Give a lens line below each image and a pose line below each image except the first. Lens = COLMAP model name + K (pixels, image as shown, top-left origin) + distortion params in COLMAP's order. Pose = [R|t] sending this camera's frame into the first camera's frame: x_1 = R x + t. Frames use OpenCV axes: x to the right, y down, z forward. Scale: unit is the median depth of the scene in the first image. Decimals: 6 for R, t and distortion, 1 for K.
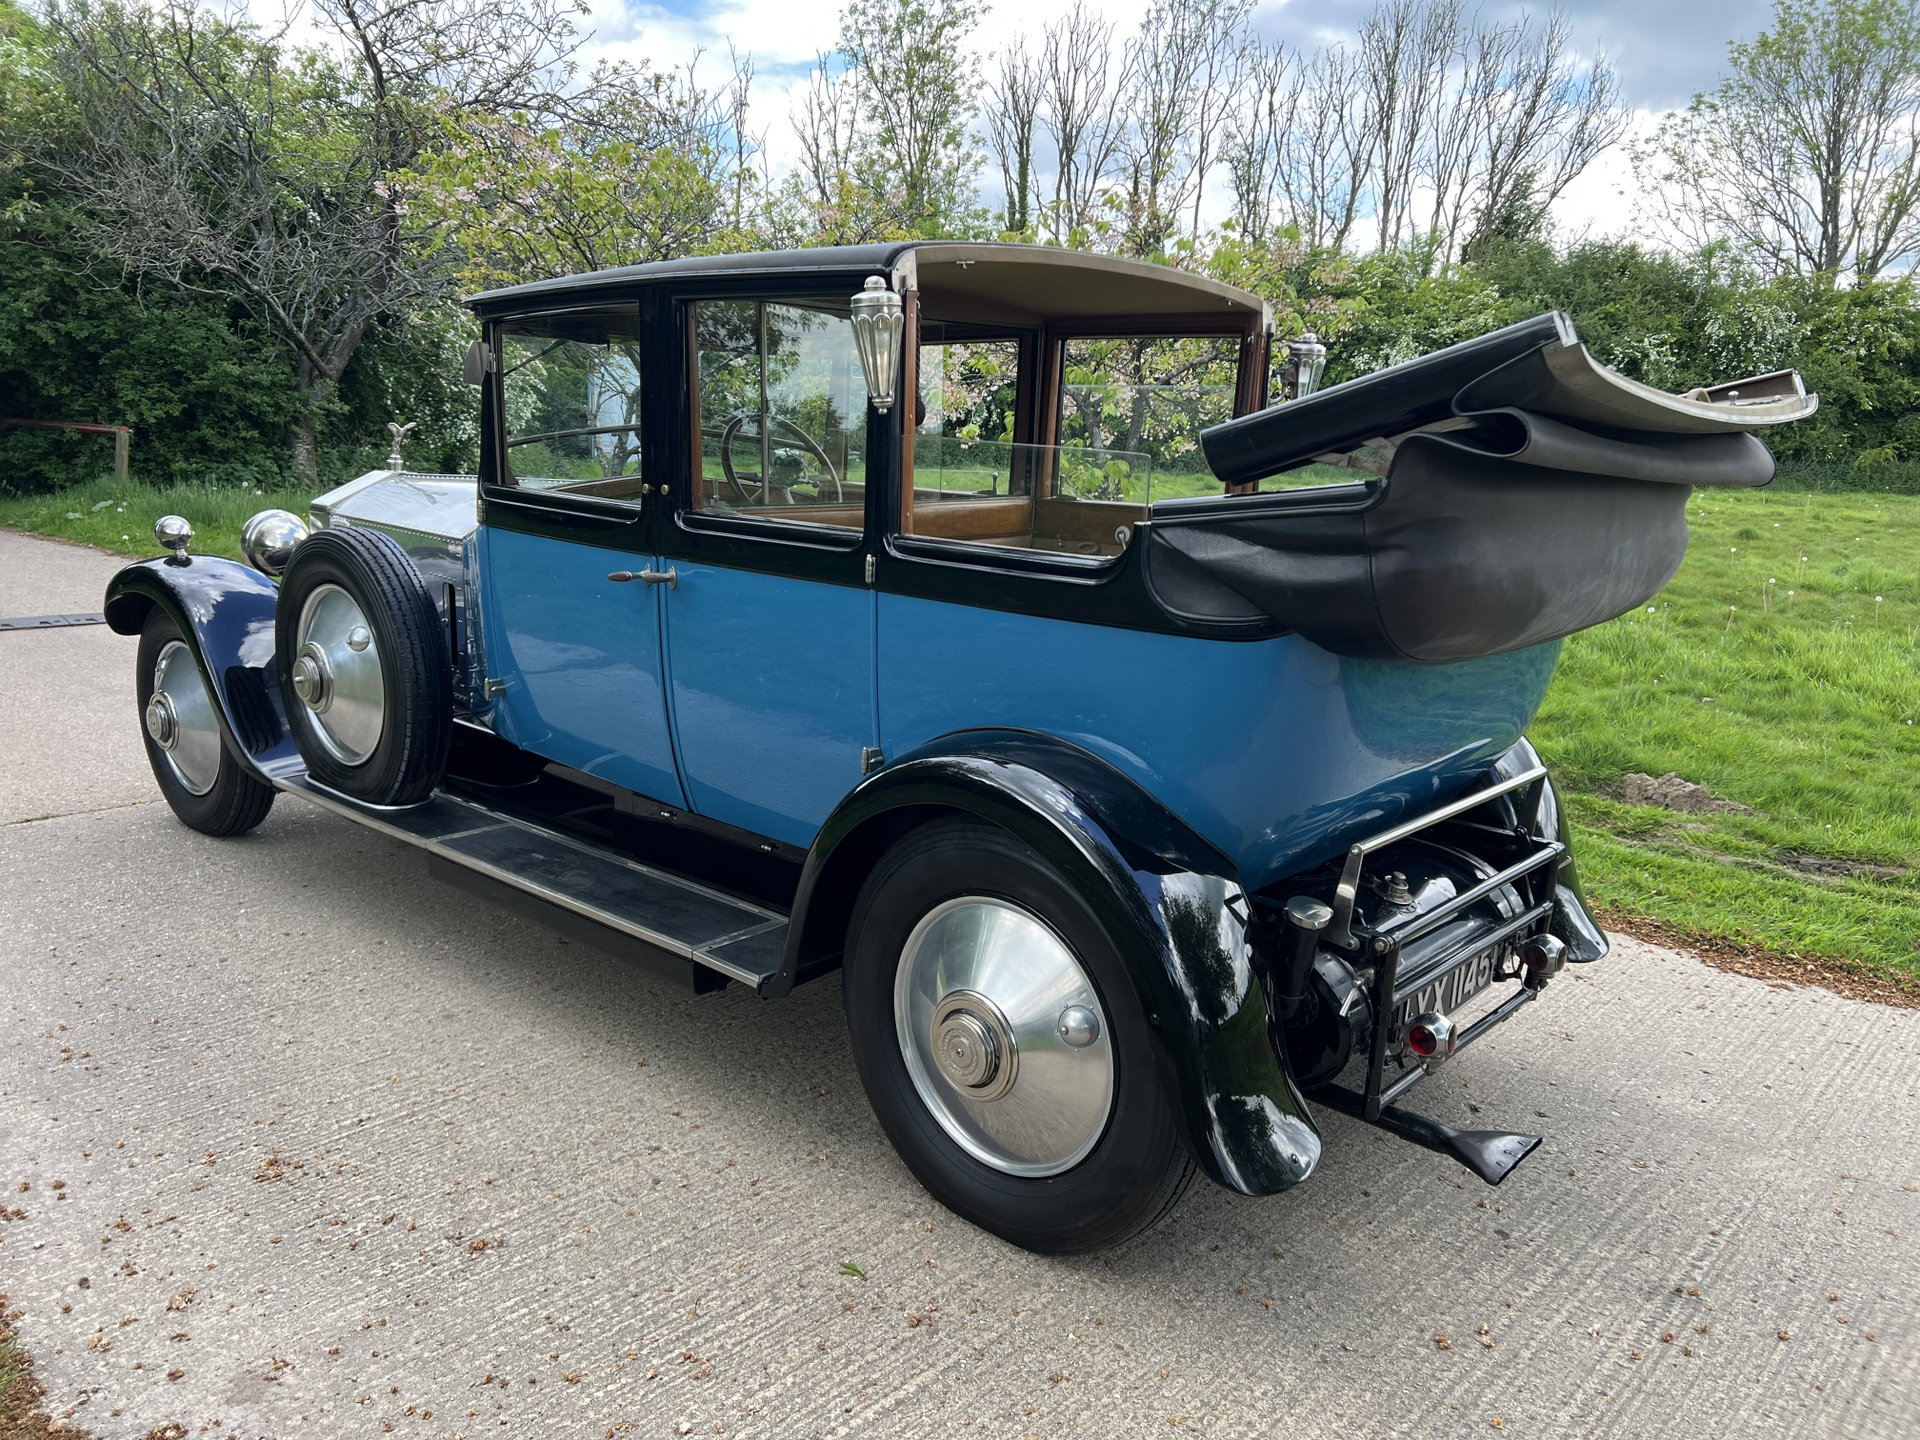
lens RADIAL K [[1453.6, 0, 949.3], [0, 1453.6, 707.0], [0, 0, 1]] dist [0.050013, -0.056301]
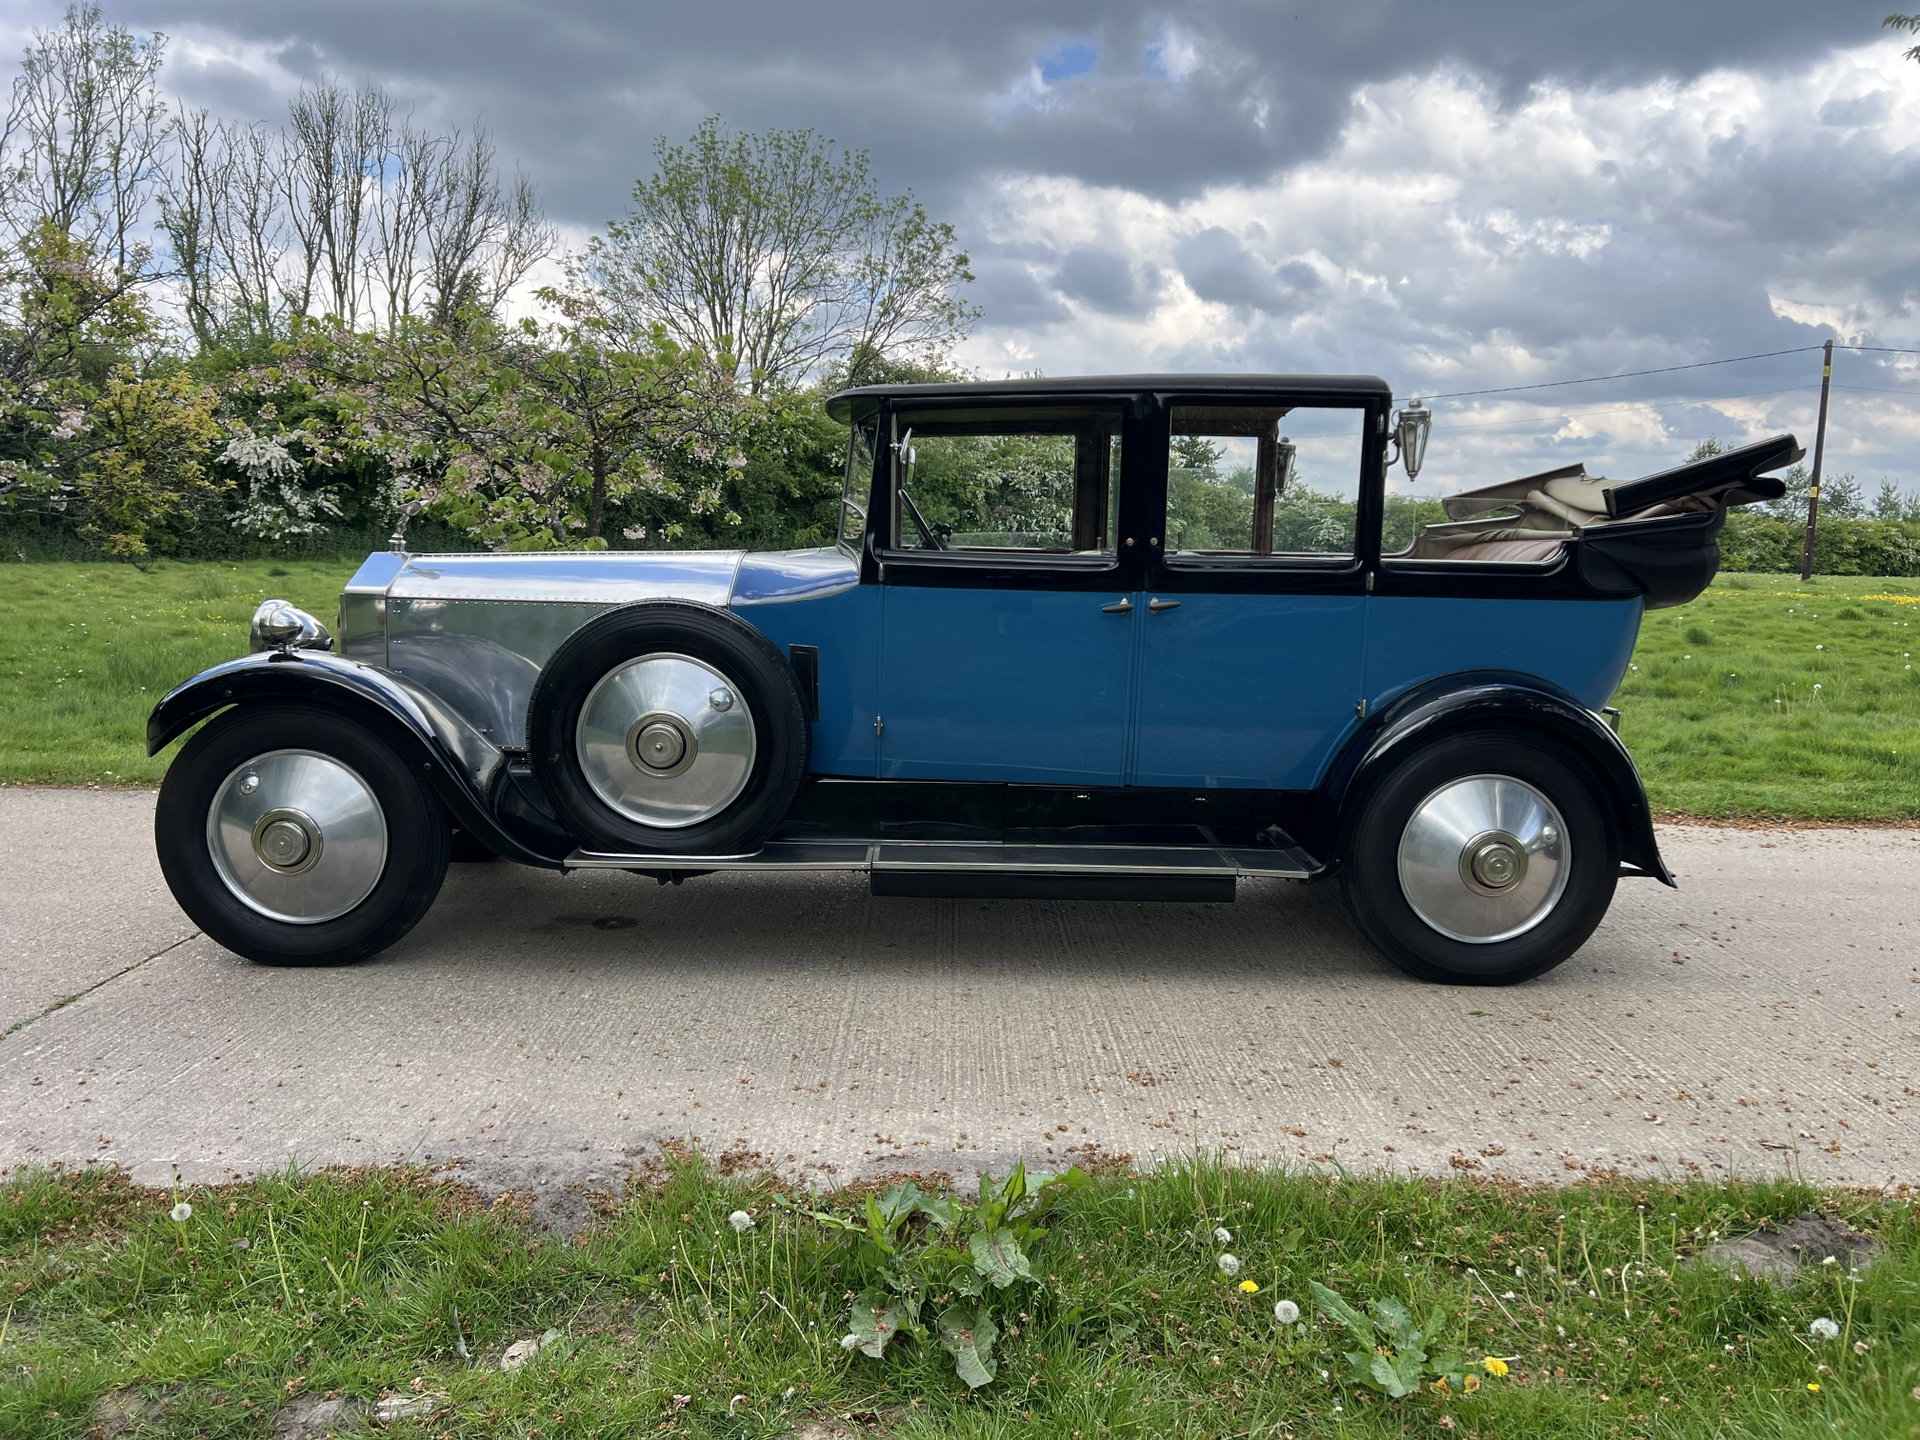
lens RADIAL K [[1453.6, 0, 962.0], [0, 1453.6, 727.9], [0, 0, 1]] dist [0.050013, -0.056301]
pose [[0.737727, -0.108711, 0.666289, -1.012839], [0.138435, 0.990337, 0.008305, -0.009646], [-0.660753, 0.086111, 0.745648, 0.098376]]
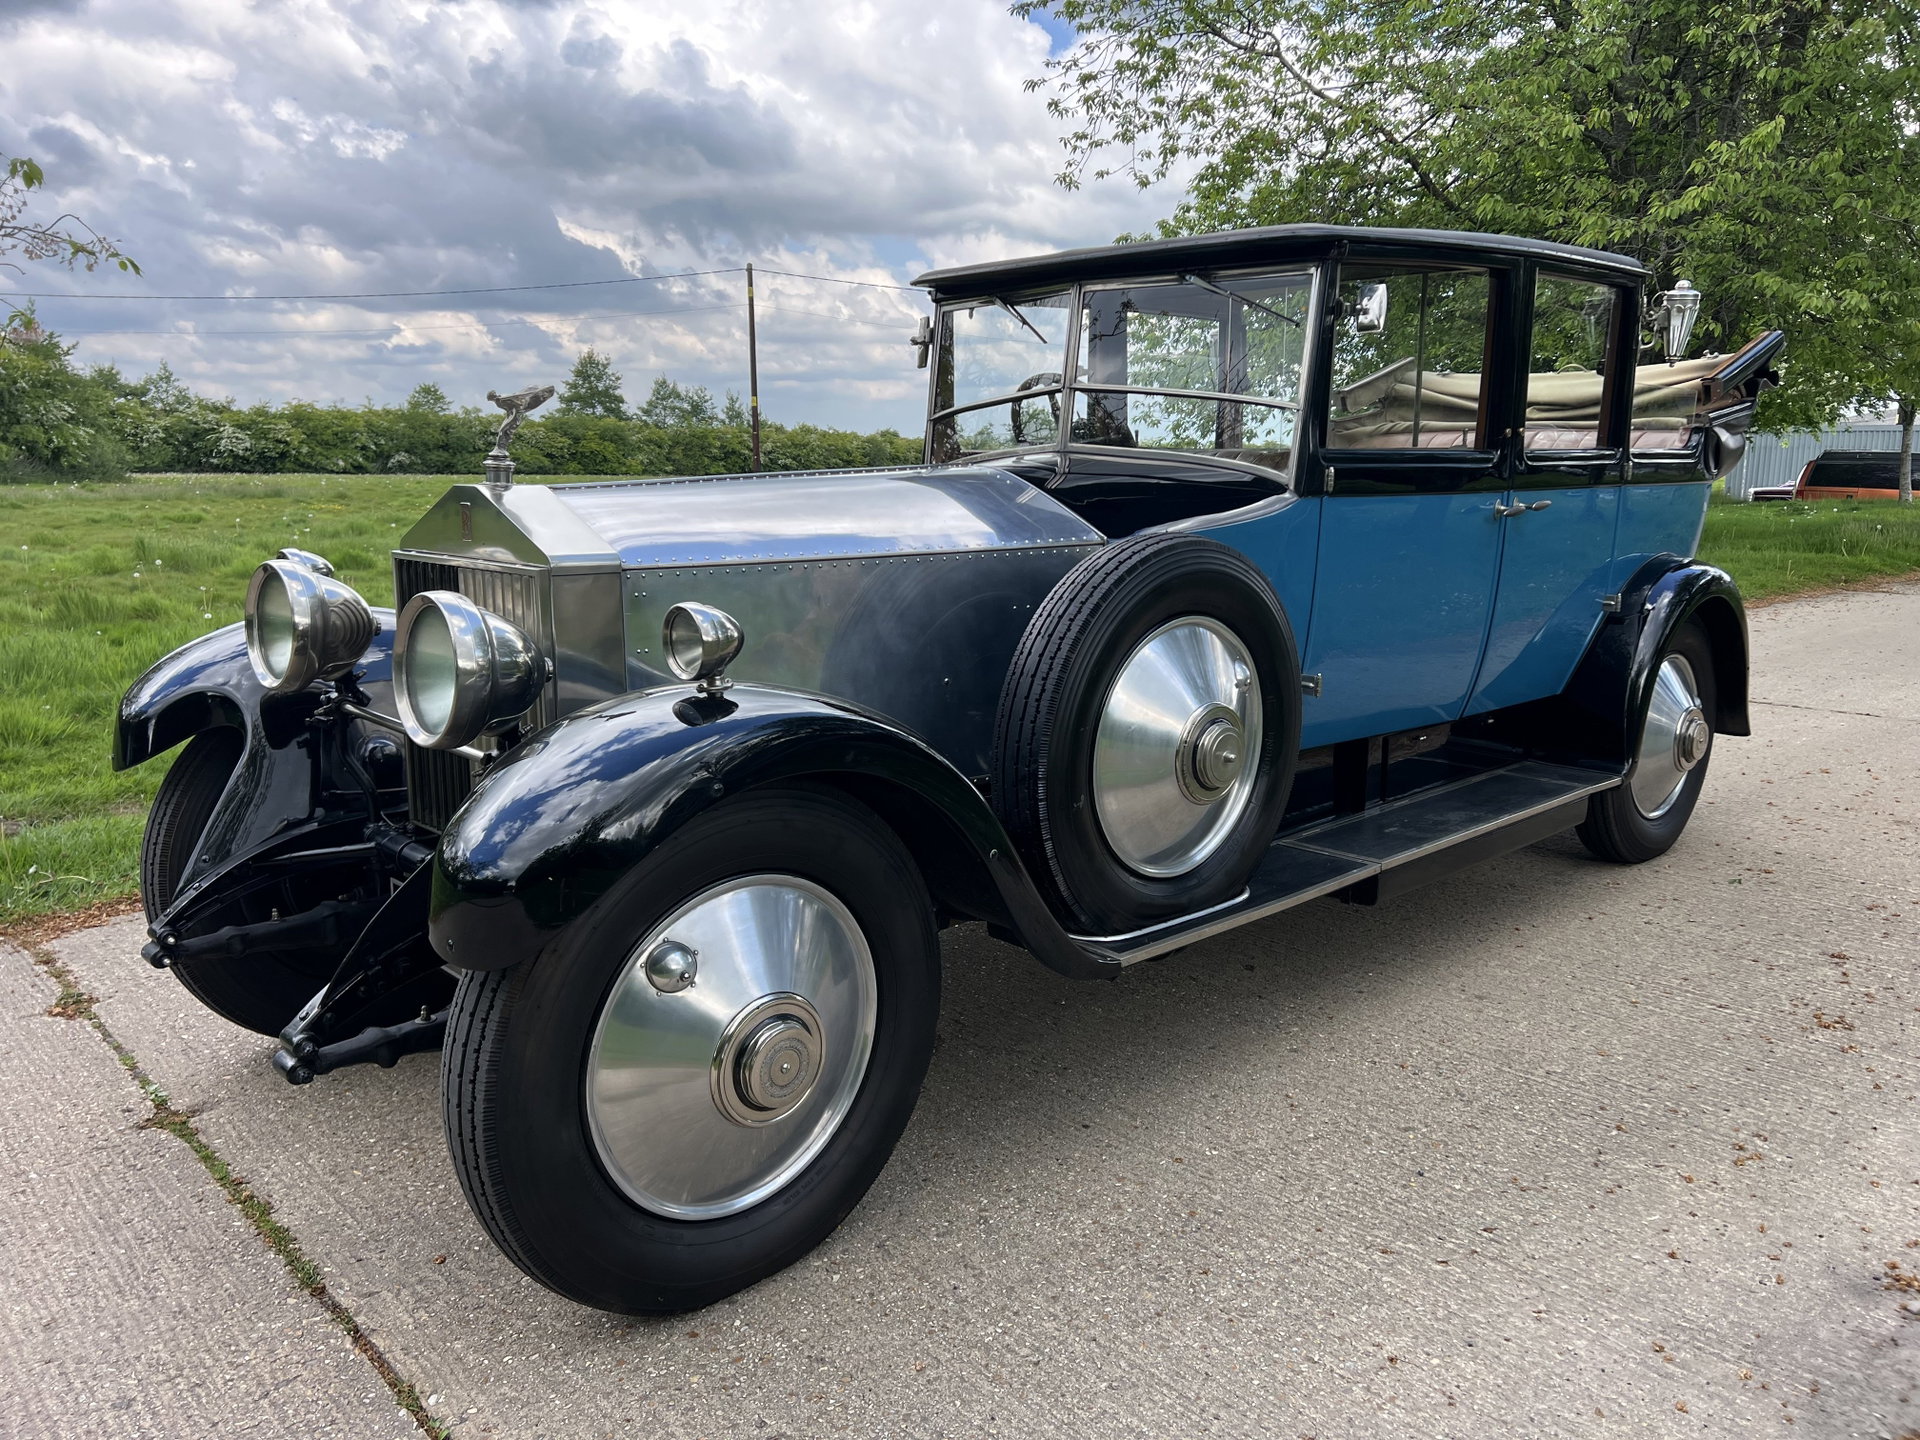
lens RADIAL K [[1453.6, 0, 952.8], [0, 1453.6, 724.4], [0, 0, 1]] dist [0.050013, -0.056301]
pose [[0.084803, -0.215765, 0.972756, -1.165798], [0.200768, 0.959949, 0.195422, -0.199817], [-0.975961, 0.178726, 0.124725, 1.093320]]
